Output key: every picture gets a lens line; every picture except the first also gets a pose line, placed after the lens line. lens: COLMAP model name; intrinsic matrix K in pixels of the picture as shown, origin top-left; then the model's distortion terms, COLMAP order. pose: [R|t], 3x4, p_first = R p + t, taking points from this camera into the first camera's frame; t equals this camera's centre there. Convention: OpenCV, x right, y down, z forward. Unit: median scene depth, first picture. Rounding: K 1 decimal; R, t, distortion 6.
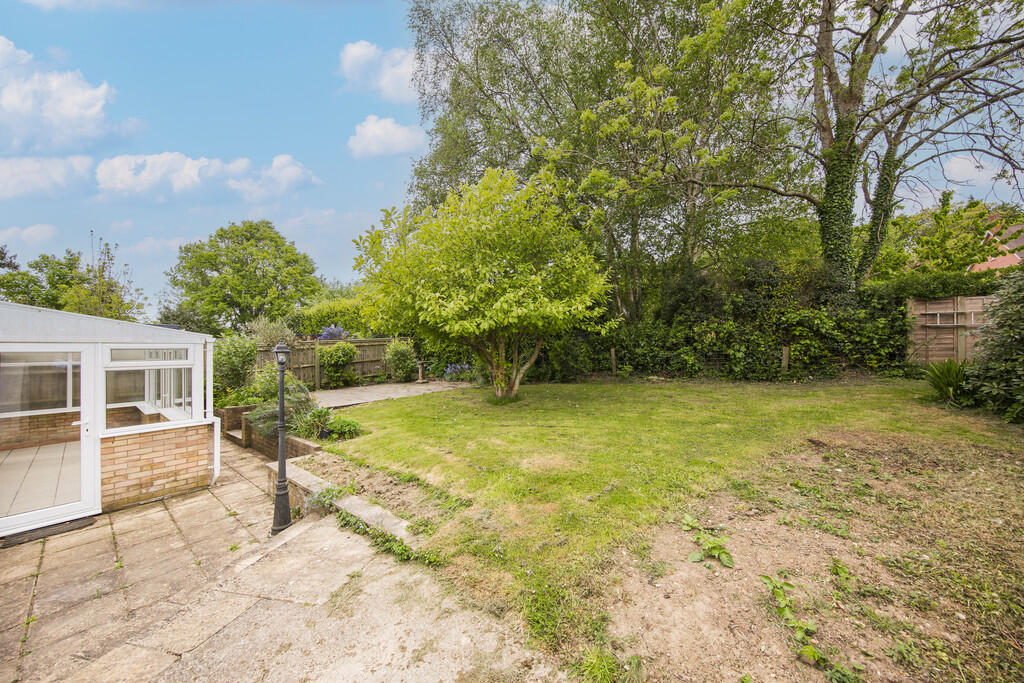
lens RADIAL K [[327.4, 0, 531.6], [0, 327.4, 347.8], [0, 0, 1]] dist [-0.005403, -0.000103]
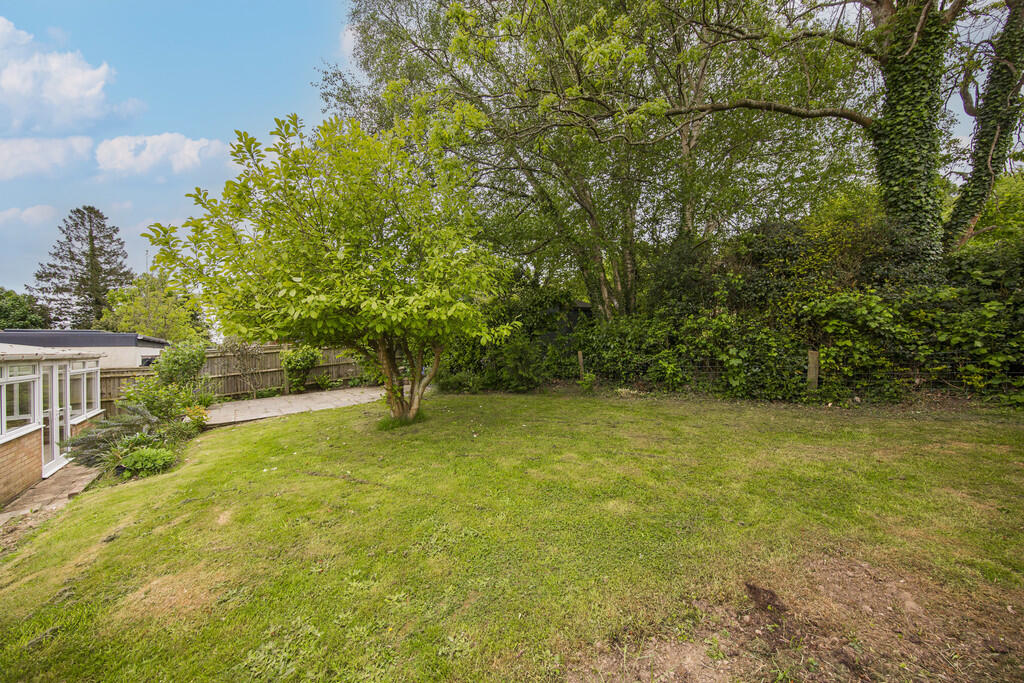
lens RADIAL K [[327.4, 0, 510.0], [0, 327.4, 344.2], [0, 0, 1]] dist [-0.005403, -0.000103]
pose [[0.982334, -0.012339, -0.186730, 0.306338], [0.013413, 0.999900, 0.004484, -0.026713], [0.186656, -0.006910, 0.982401, 0.249462]]
